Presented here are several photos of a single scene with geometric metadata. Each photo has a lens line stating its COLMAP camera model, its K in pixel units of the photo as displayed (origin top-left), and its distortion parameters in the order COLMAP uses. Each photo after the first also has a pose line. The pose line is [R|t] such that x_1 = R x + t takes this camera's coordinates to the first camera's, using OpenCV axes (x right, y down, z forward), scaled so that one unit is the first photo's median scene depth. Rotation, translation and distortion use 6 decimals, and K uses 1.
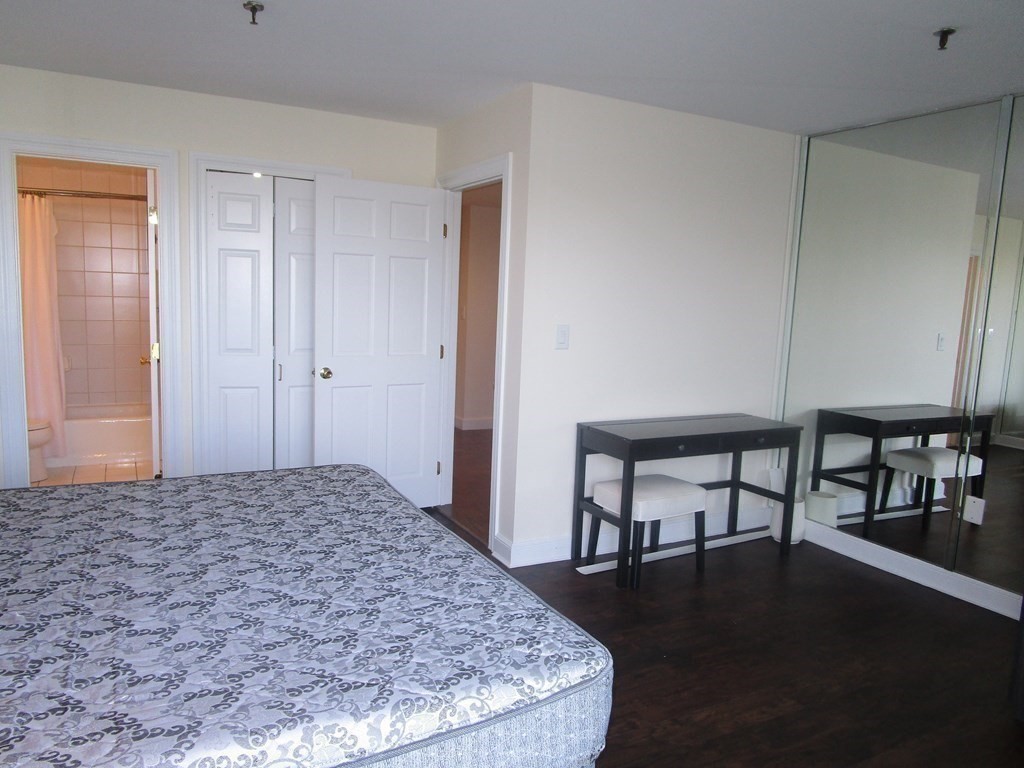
lens RADIAL K [[742.2, 0, 512.0], [0, 742.2, 385.9], [0, 0, 1]] dist [-0.012051, -0.002493]
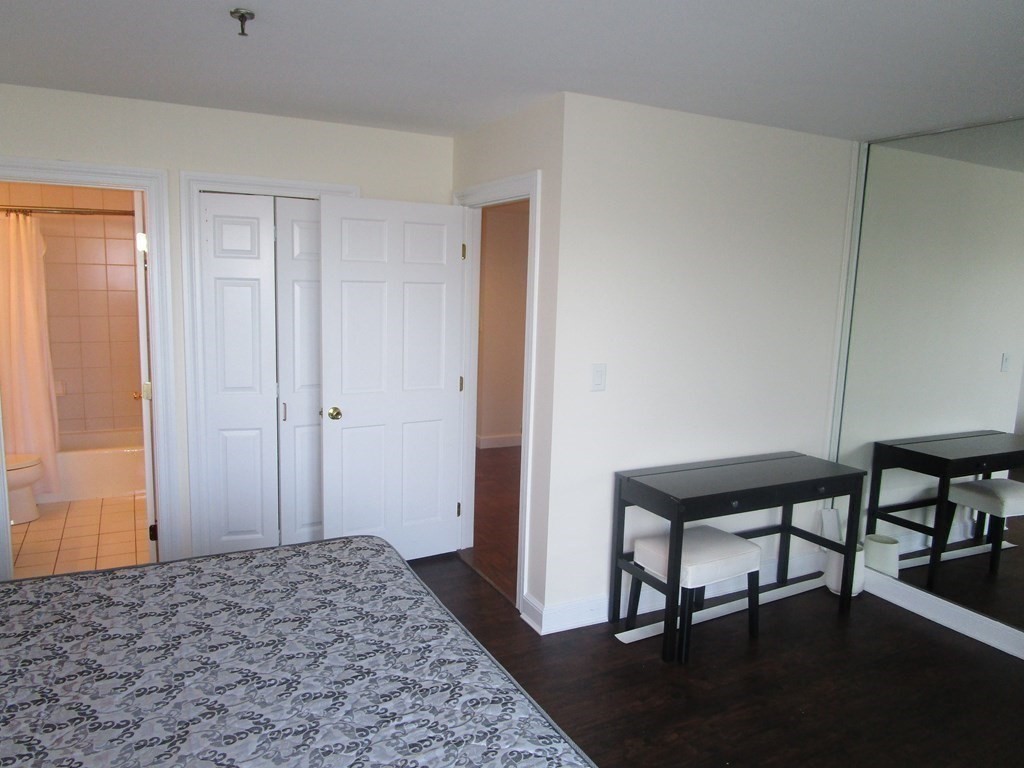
lens RADIAL K [[742.2, 0, 512.1], [0, 742.2, 384.5], [0, 0, 1]] dist [-0.012051, -0.002493]
pose [[0.999860, -0.008171, -0.014596, -0.021502], [0.008401, 0.999841, 0.015729, -0.067328], [0.014465, -0.015850, 0.999770, 0.101563]]
